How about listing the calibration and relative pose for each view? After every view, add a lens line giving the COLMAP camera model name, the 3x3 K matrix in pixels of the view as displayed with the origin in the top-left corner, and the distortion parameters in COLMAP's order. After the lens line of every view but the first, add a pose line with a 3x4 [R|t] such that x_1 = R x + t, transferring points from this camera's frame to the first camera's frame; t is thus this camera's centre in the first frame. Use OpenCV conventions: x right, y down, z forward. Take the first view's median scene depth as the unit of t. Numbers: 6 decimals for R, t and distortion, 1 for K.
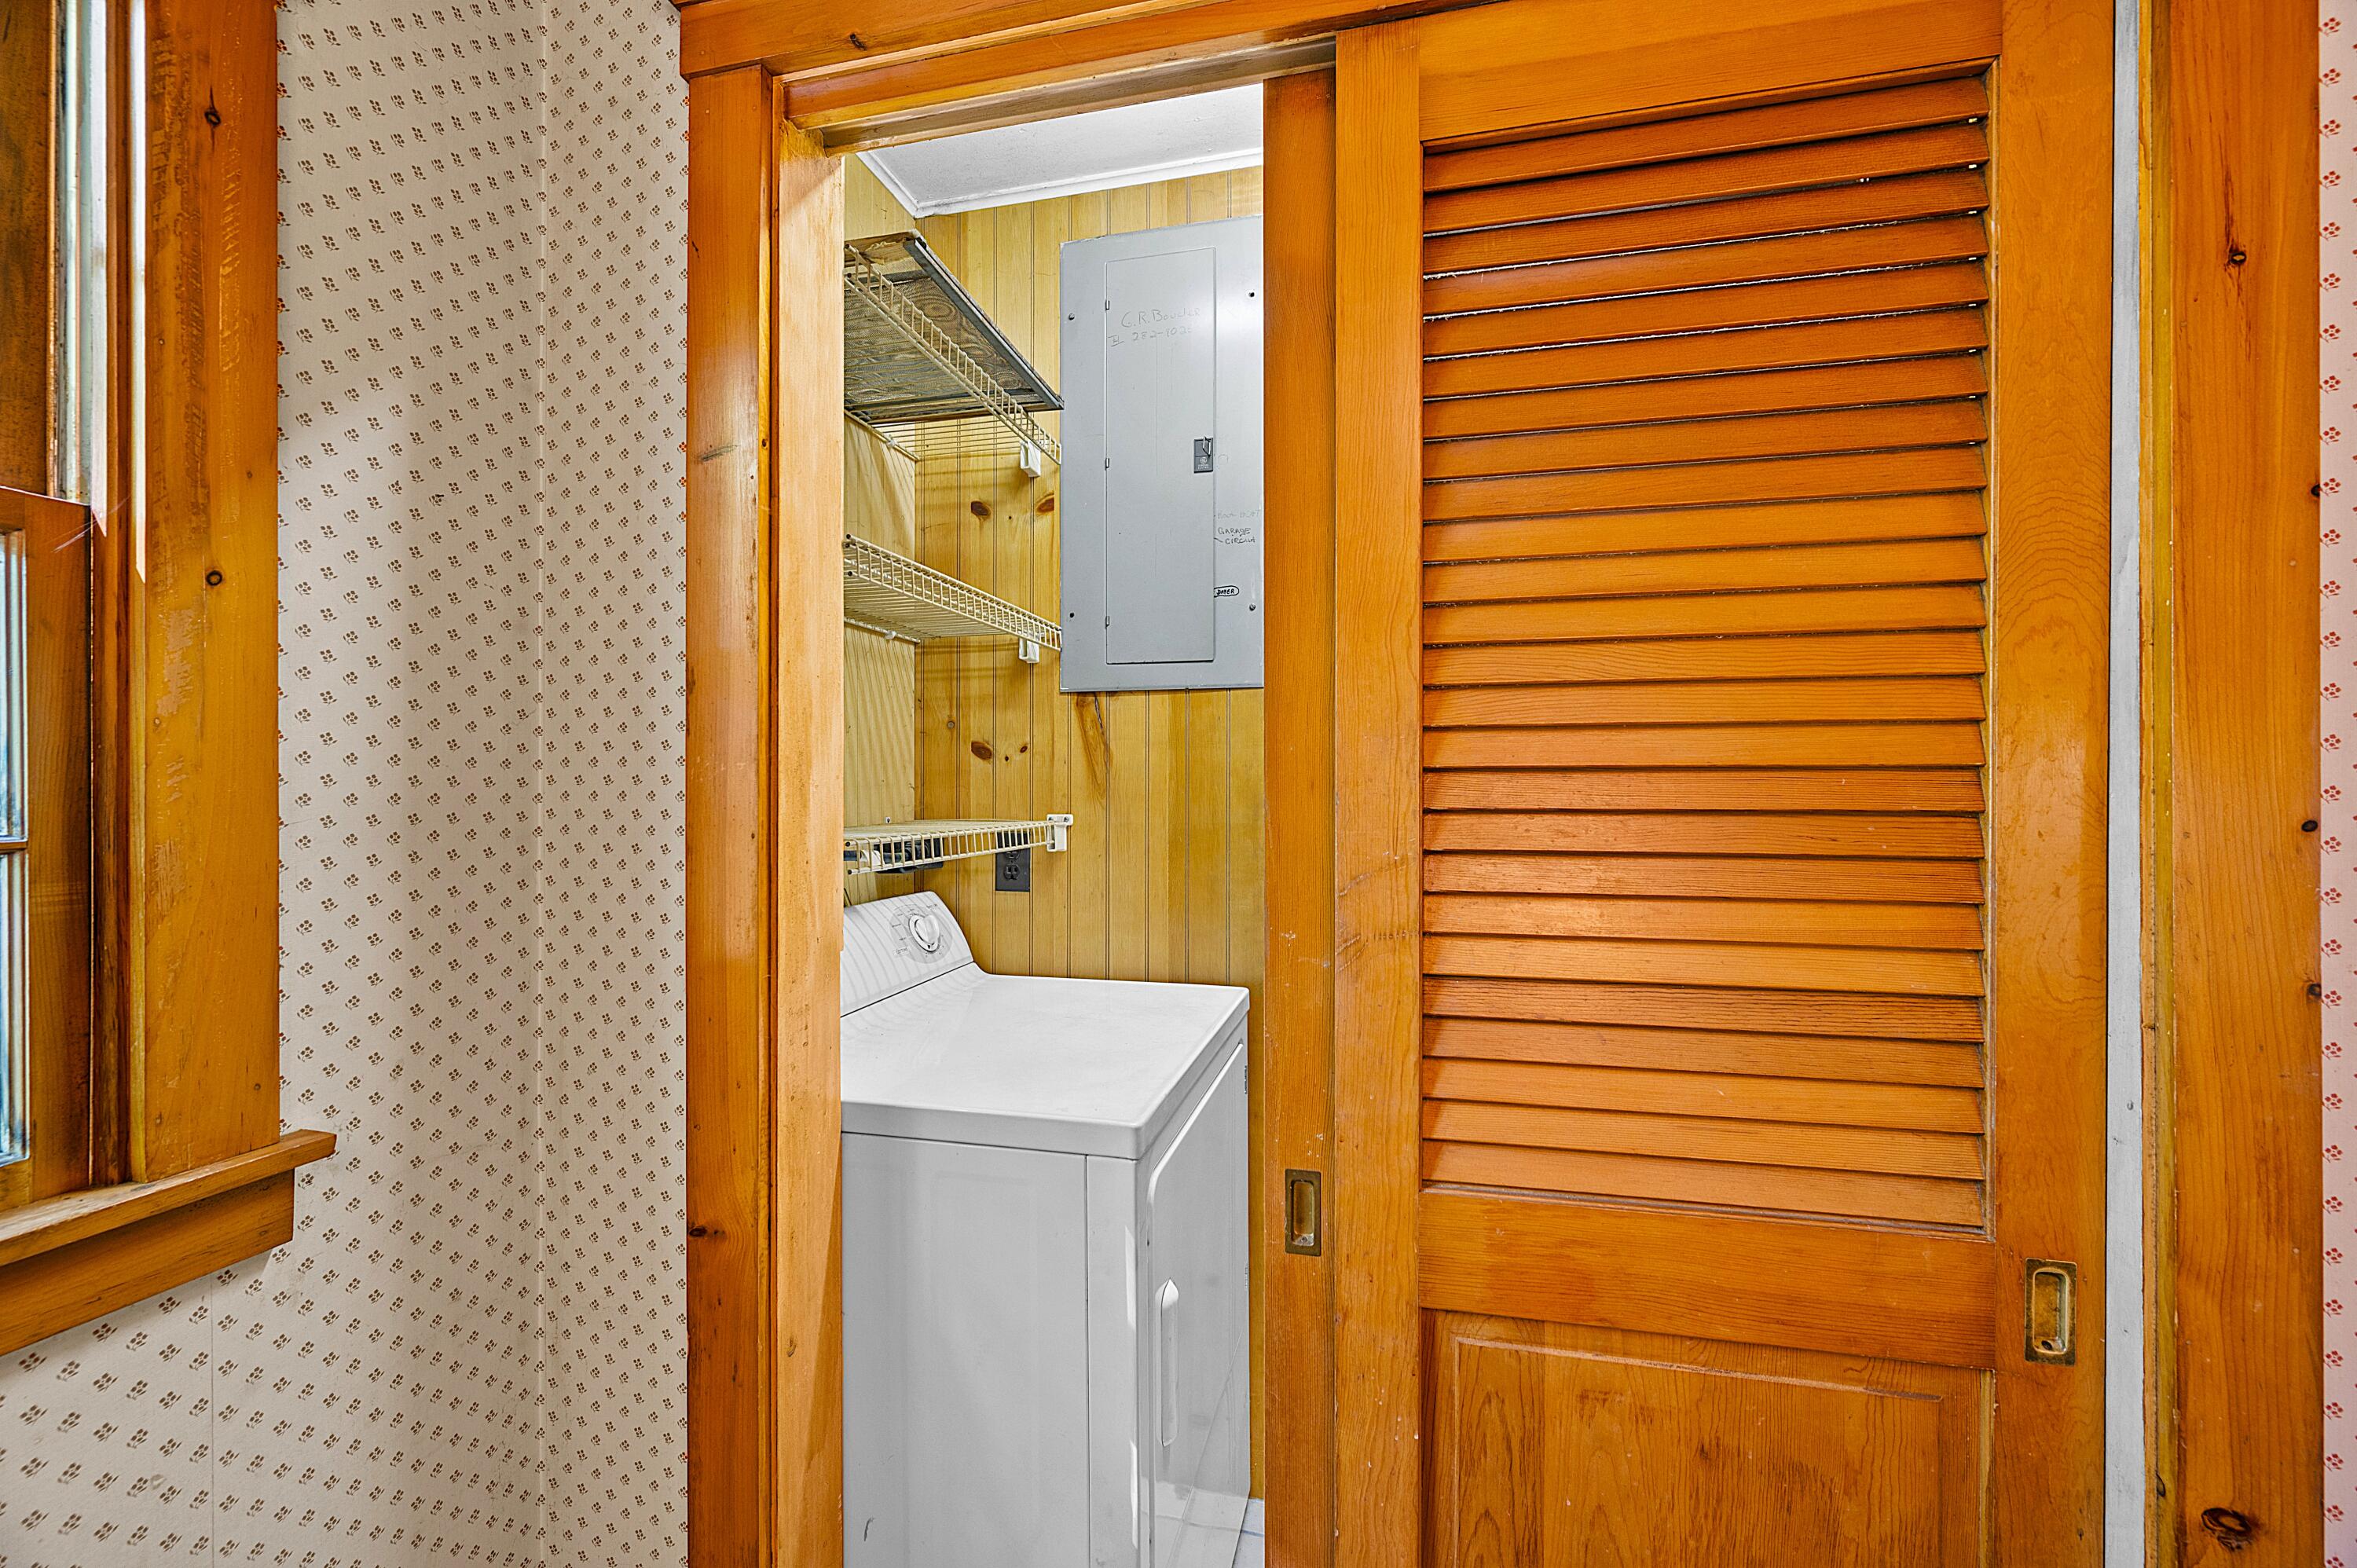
lens RADIAL K [[990.6, 0, 1183.8], [0, 990.6, 779.8], [0, 0, 1]] dist [-0.001389, -0.000385]
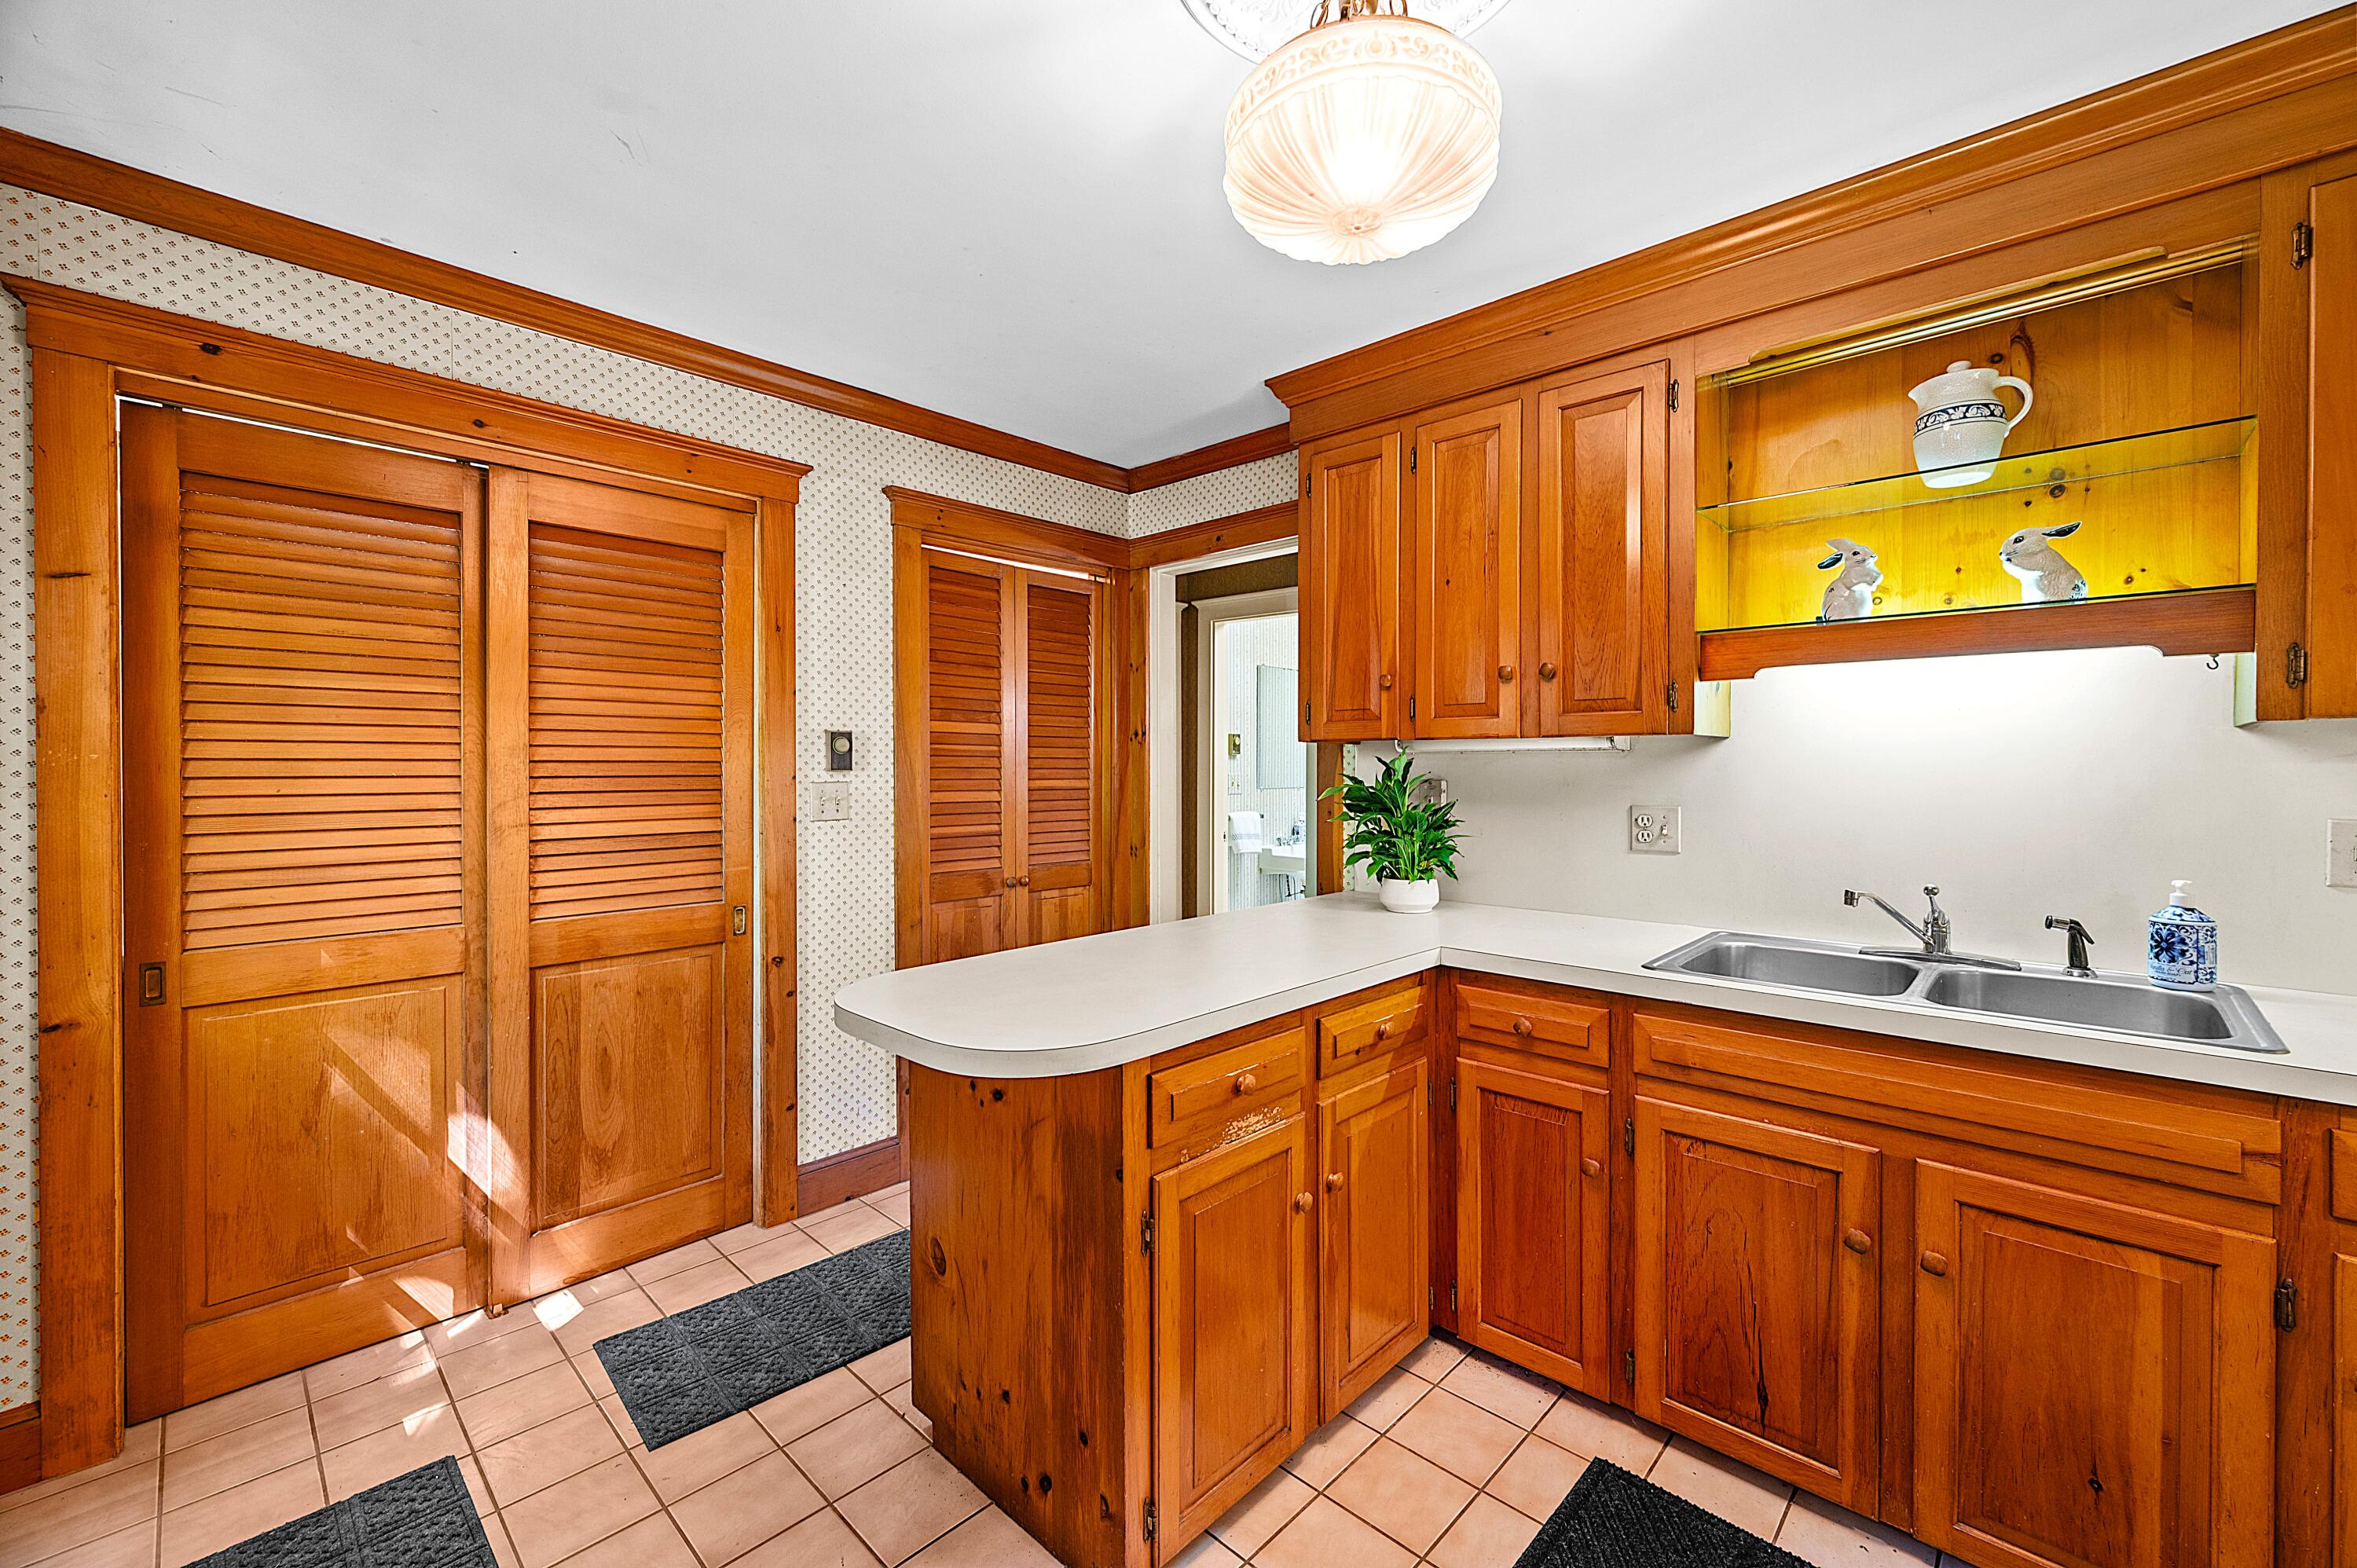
lens RADIAL K [[958.5, 0, 1174.6], [0, 958.5, 775.0], [0, 0, 1]] dist [0.000029, 0.000111]
pose [[0.496304, -0.005028, 0.868134, -1.149426], [-0.001854, 0.999975, 0.006851, 0.006024], [-0.868147, -0.005010, 0.496282, -1.788305]]
